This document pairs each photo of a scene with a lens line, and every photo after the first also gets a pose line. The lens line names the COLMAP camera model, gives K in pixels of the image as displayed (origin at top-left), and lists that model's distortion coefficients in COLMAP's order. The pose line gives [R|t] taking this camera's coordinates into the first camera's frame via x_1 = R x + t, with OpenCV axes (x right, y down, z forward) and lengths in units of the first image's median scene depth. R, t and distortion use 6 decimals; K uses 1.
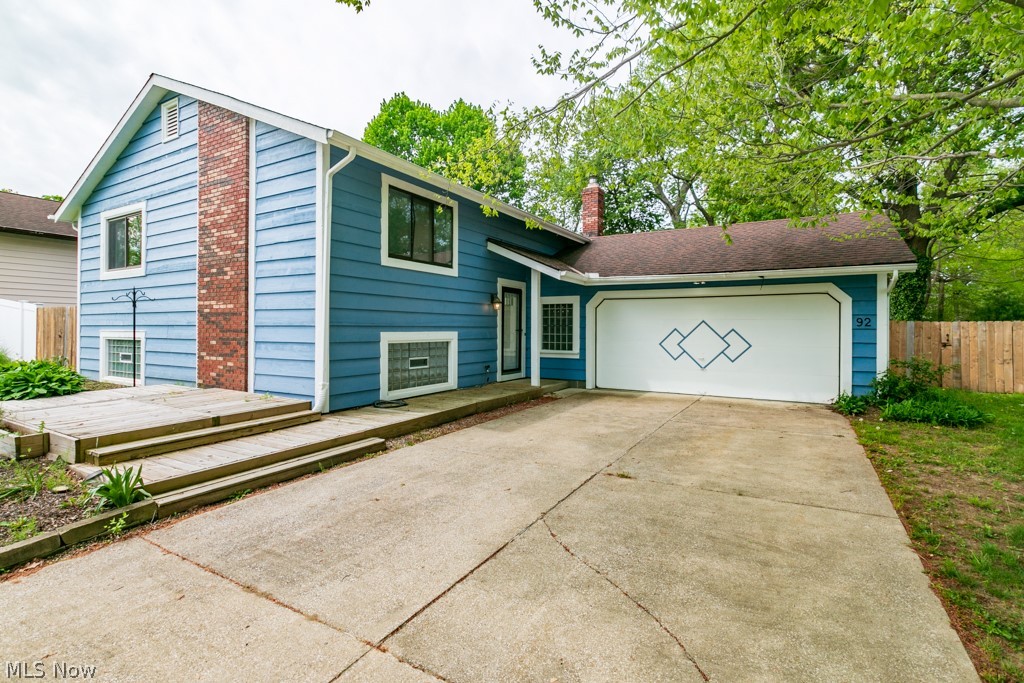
lens RADIAL K [[478.2, 0, 516.4], [0, 478.2, 323.4], [0, 0, 1]] dist [-0.005918, -0.000559]
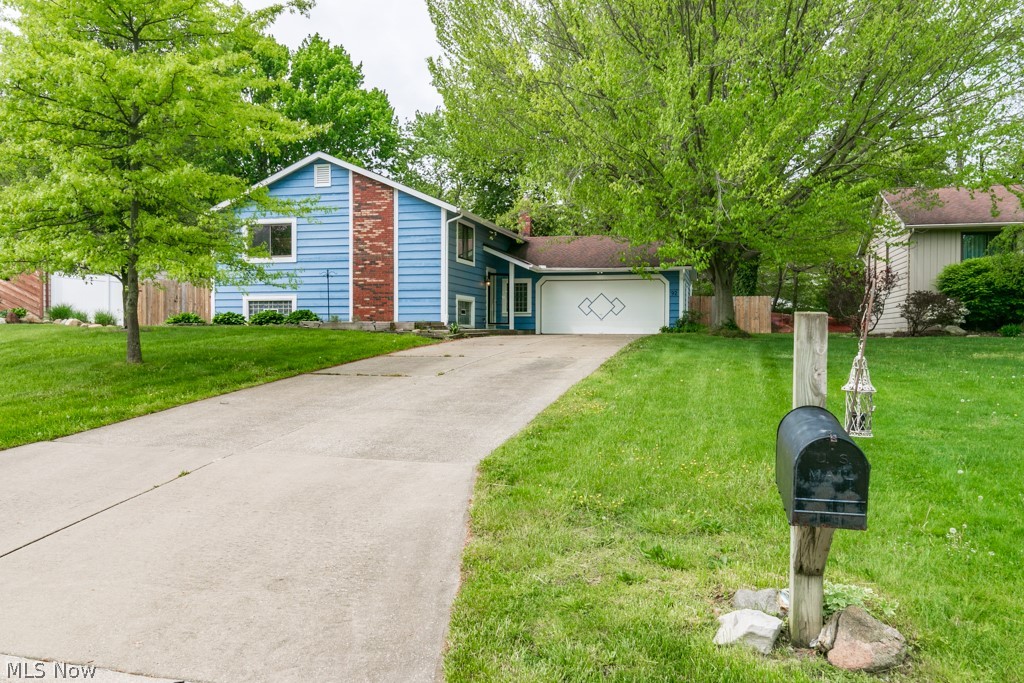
lens RADIAL K [[802.7, 0, 510.9], [0, 802.7, 341.0], [0, 0, 1]] dist [-0.008945, 0.001091]
pose [[0.962513, -0.004568, 0.271197, -0.938561], [-0.000774, 0.999808, 0.019587, 0.142151], [-0.271235, -0.019063, 0.962324, -2.253885]]
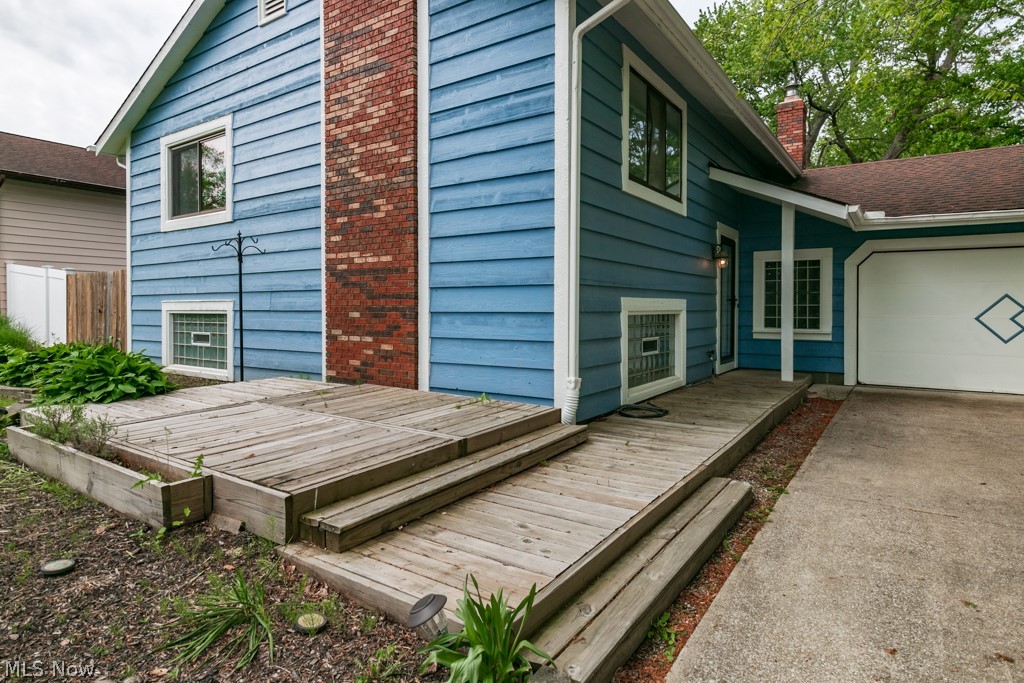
lens RADIAL K [[561.6, 0, 518.0], [0, 561.6, 310.8], [0, 0, 1]] dist [0.002897, -0.001668]
pose [[0.997442, -0.003204, -0.071408, -0.346634], [0.004366, 0.999861, 0.016121, 0.022380], [0.071346, -0.016392, 0.997317, 0.233059]]
